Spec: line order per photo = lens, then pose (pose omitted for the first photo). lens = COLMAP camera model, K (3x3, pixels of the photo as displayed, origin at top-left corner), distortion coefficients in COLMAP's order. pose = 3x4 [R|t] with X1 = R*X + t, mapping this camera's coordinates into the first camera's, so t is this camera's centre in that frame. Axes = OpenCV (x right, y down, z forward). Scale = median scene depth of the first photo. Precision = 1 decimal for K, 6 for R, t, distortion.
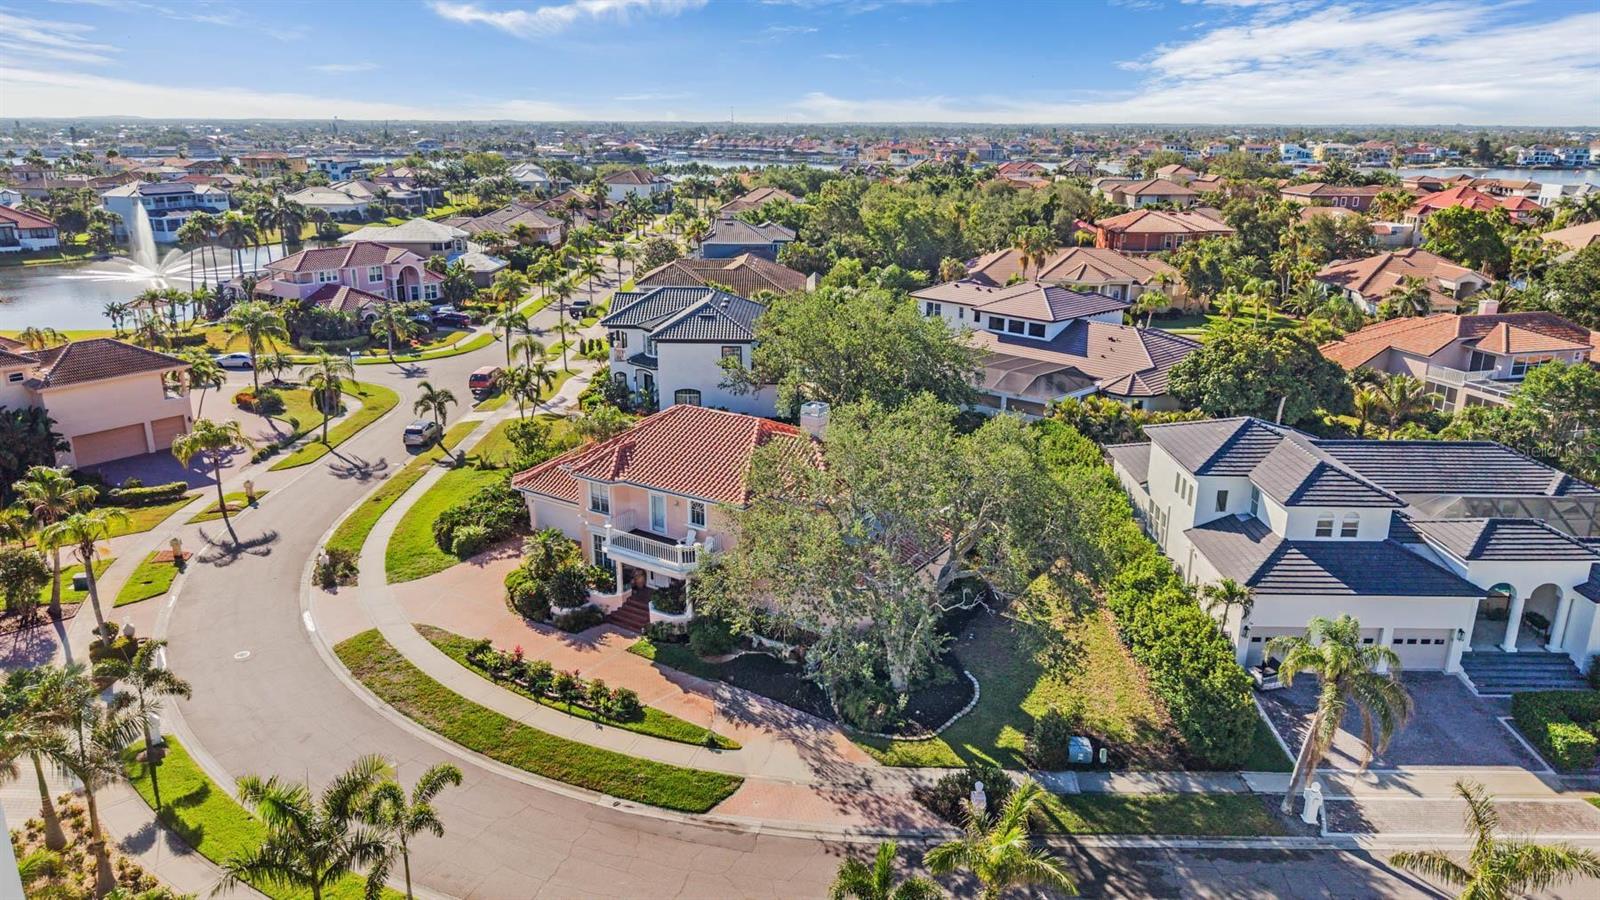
lens RADIAL K [[1069.9, 0, 796.1], [0, 1069.9, 426.8], [0, 0, 1]] dist [0.034580, -0.039415]
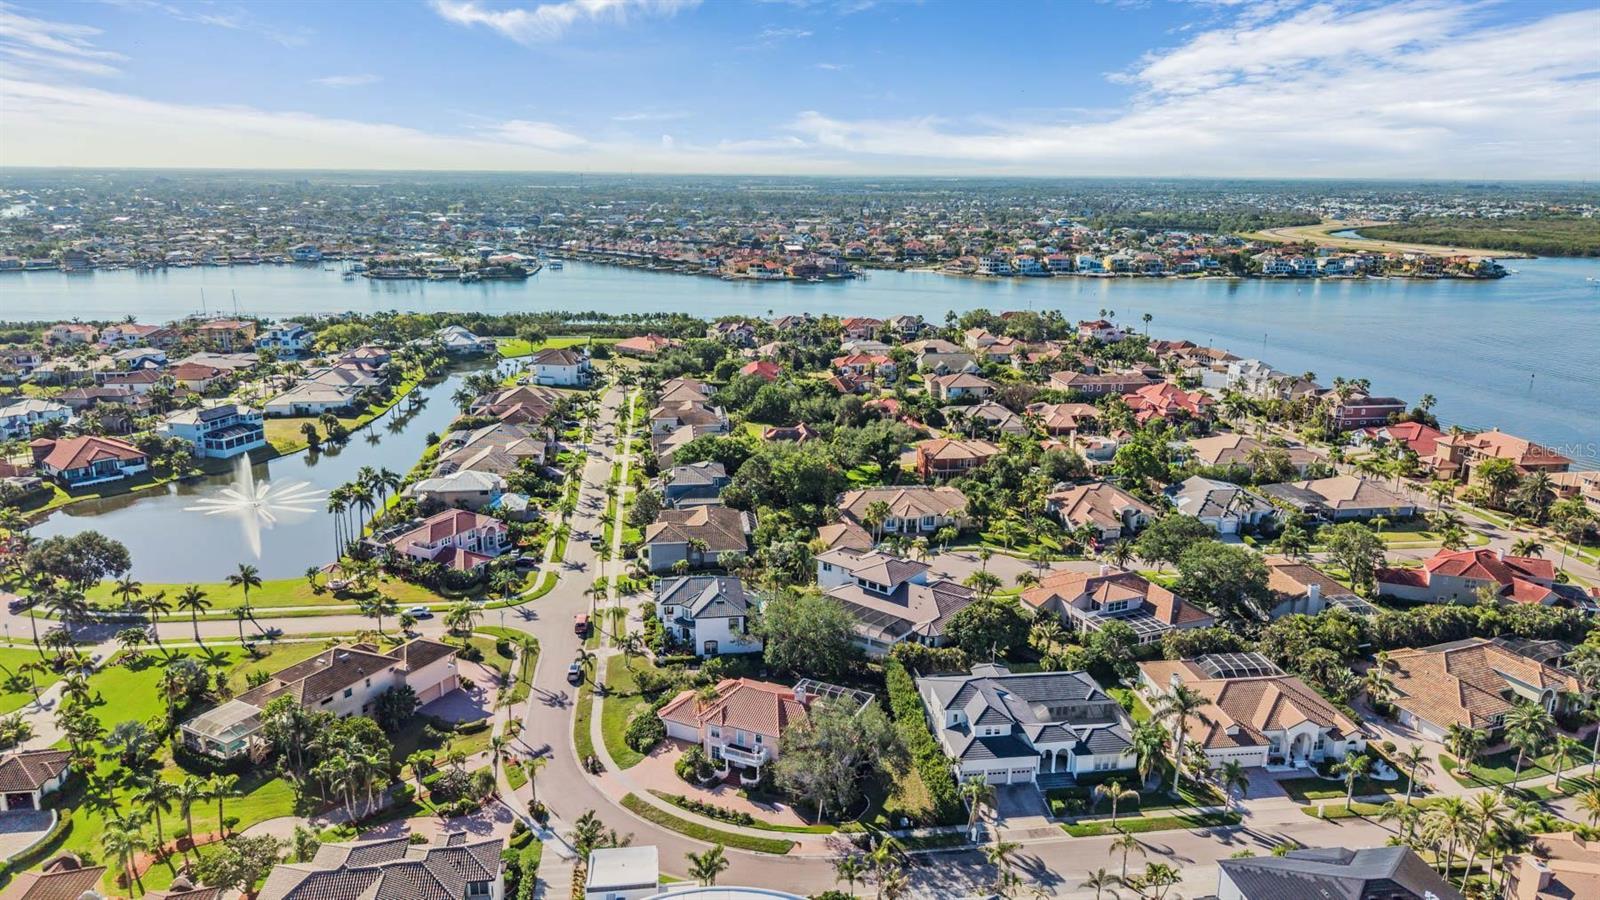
lens RADIAL K [[1069.9, 0, 791.8], [0, 1069.9, 434.1], [0, 0, 1]] dist [0.034580, -0.039415]
pose [[0.990335, -0.032248, 0.134895, -0.341162], [0.036670, 0.998864, -0.030424, -0.576398], [-0.133761, 0.035077, 0.990393, -1.614785]]
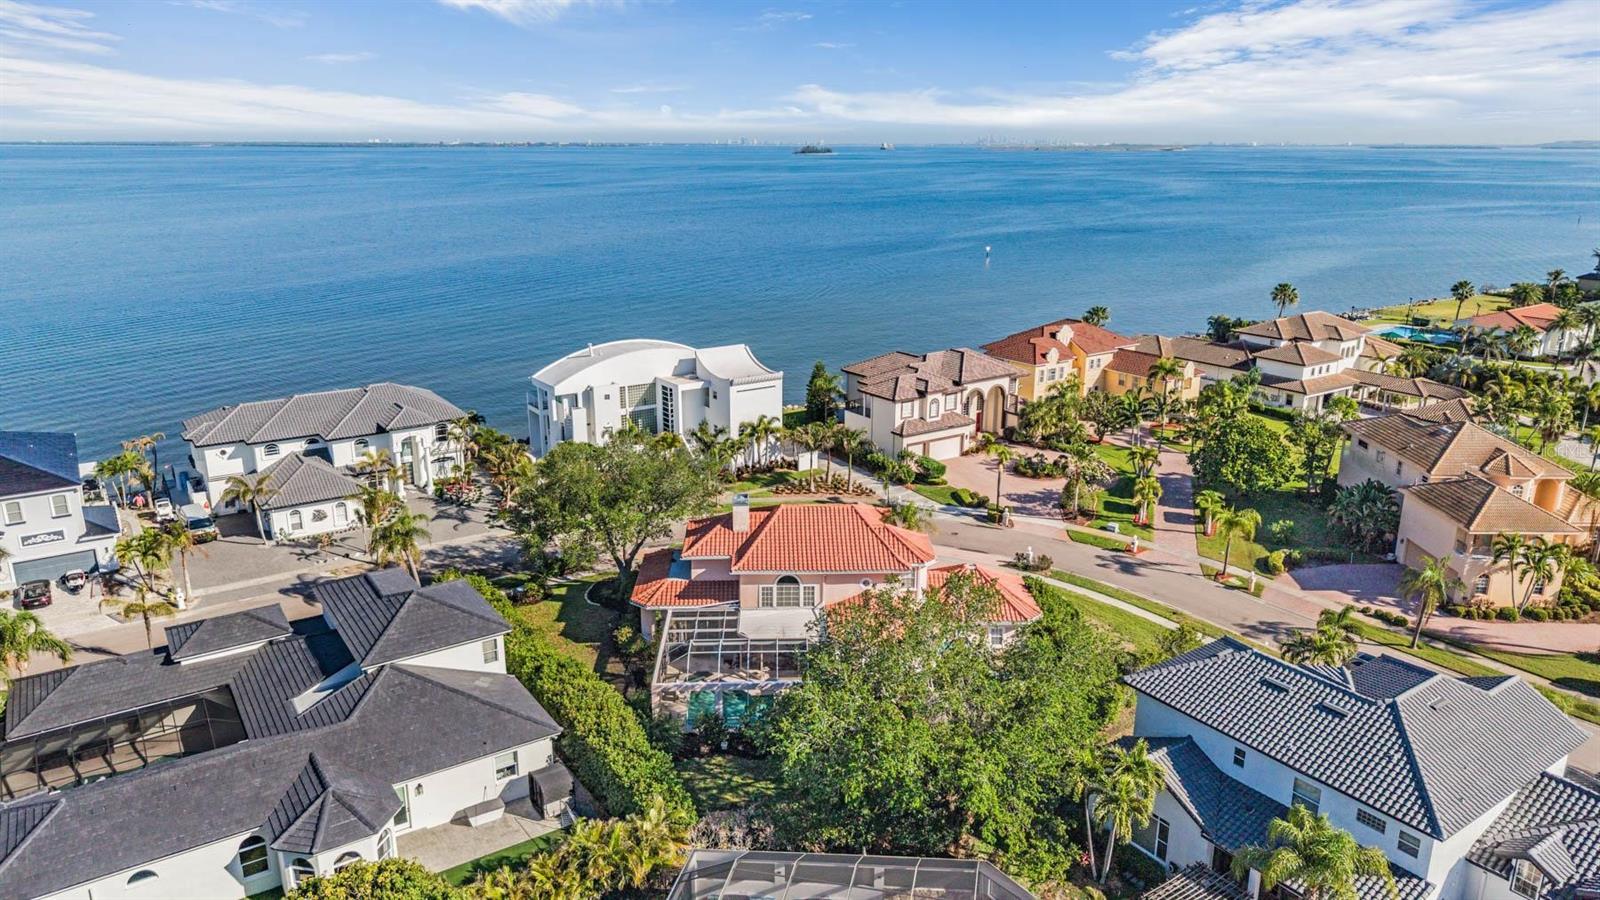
lens RADIAL K [[1069.9, 0, 792.1], [0, 1069.9, 456.9], [0, 0, 1]] dist [0.034580, -0.039415]
pose [[-0.817832, 0.158245, -0.553272, 0.746352], [-0.159964, 0.861039, 0.482725, -0.770549], [0.552777, 0.483292, -0.678872, 2.045275]]
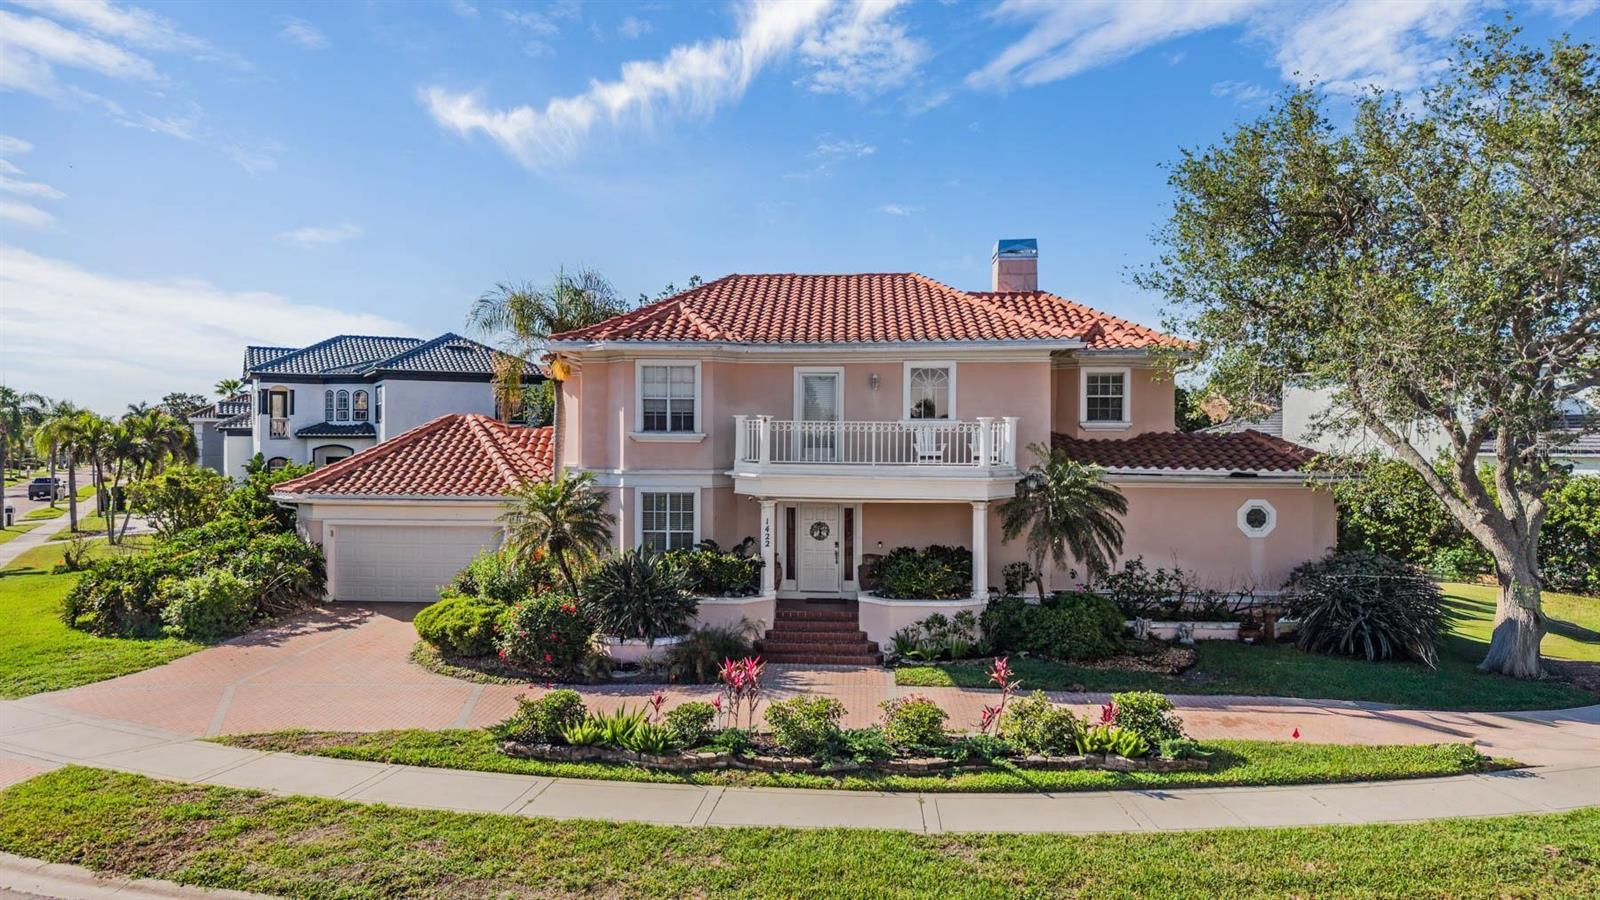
lens RADIAL K [[1069.9, 0, 794.2], [0, 1069.9, 455.9], [0, 0, 1]] dist [0.034580, -0.039415]
pose [[0.865335, -0.005415, 0.501165, -0.379746], [0.135215, 0.965386, -0.223039, 0.205678], [-0.482610, 0.260769, 0.836115, 0.656140]]
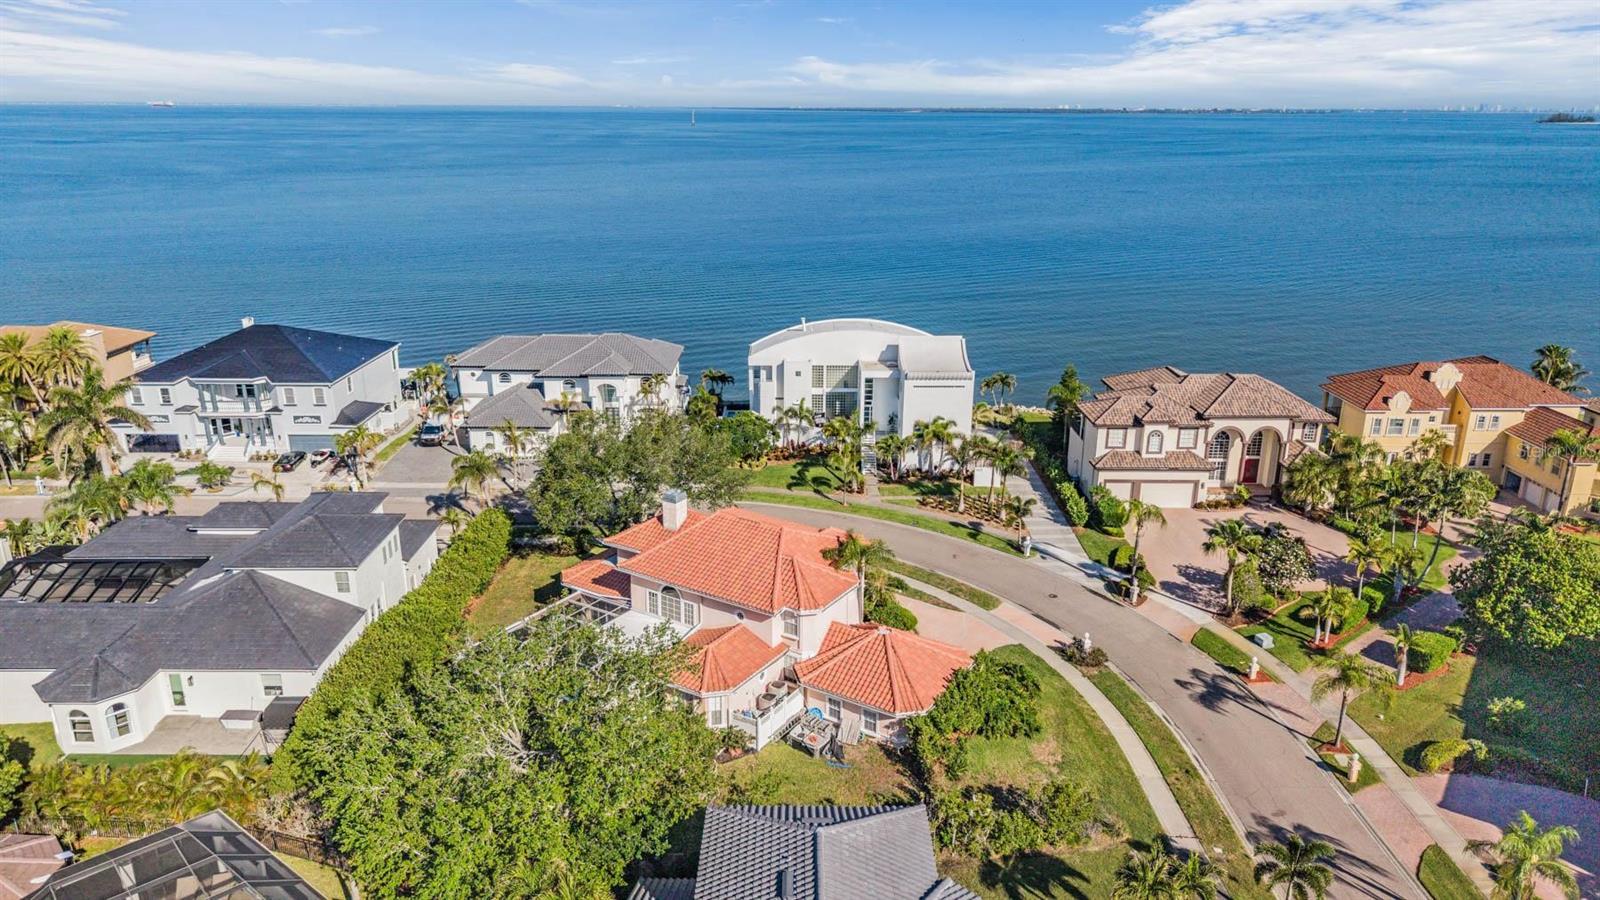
lens RADIAL K [[1069.9, 0, 793.1], [0, 1069.9, 445.6], [0, 0, 1]] dist [0.034580, -0.039415]
pose [[-0.999847, -0.002897, -0.017224, -0.107988], [-0.011888, 0.835356, 0.549581, -0.811548], [0.012796, 0.549702, -0.835263, 2.152594]]
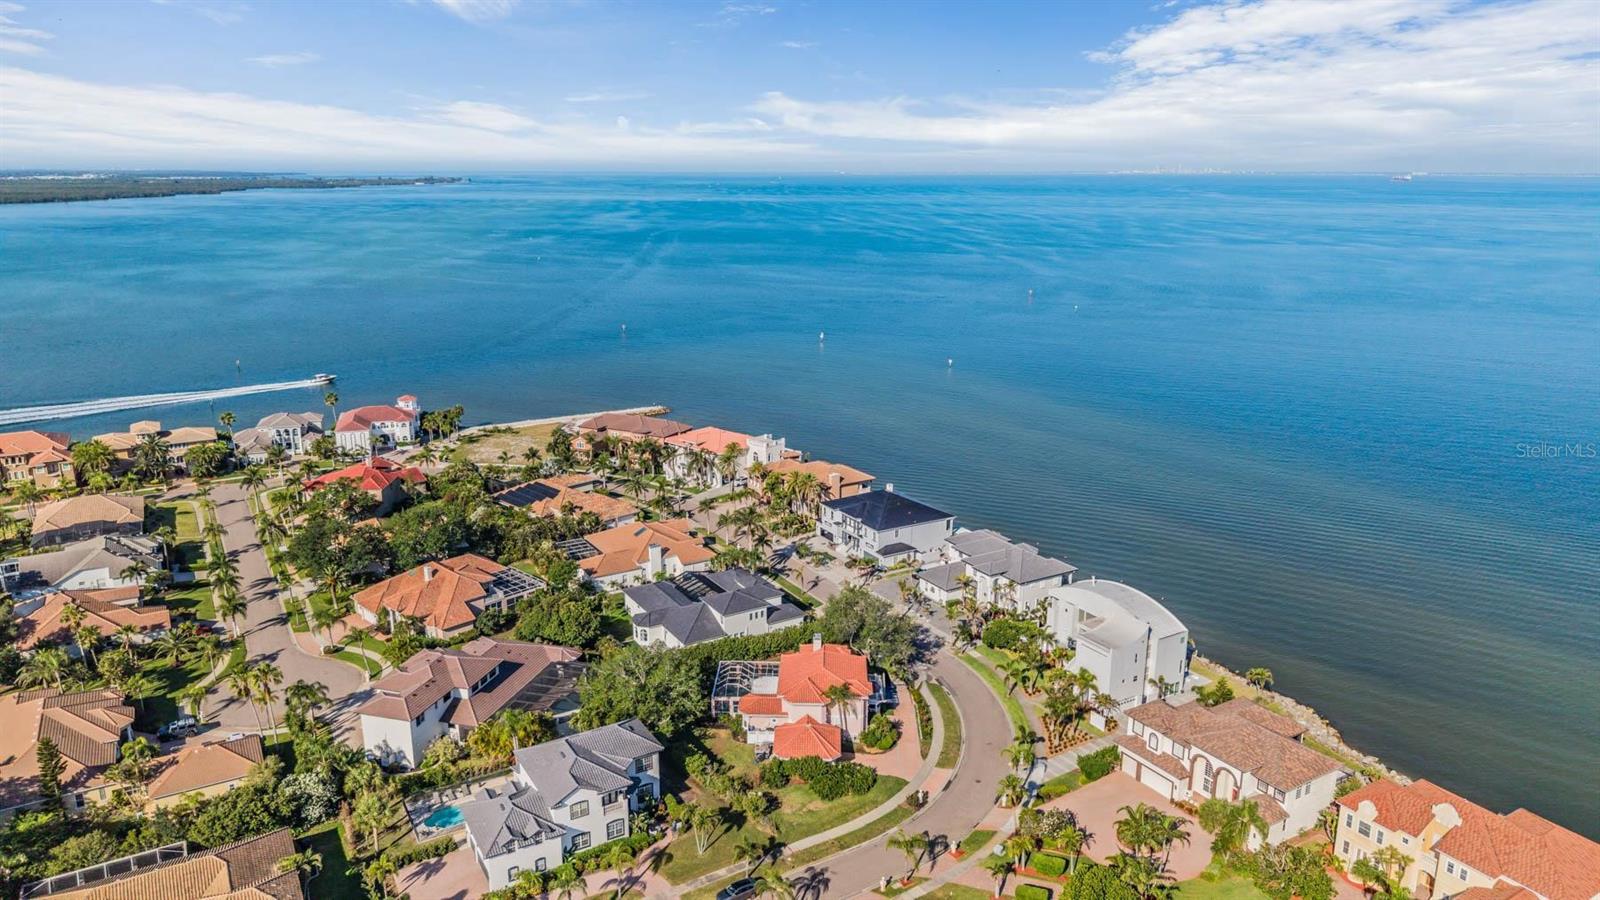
lens RADIAL K [[1069.9, 0, 805.0], [0, 1069.9, 444.5], [0, 0, 1]] dist [0.034580, -0.039415]
pose [[-0.533095, -0.217626, 0.817587, -2.243396], [0.223709, 0.895701, 0.384284, -1.624623], [-0.815944, 0.387761, -0.428808, 2.138909]]
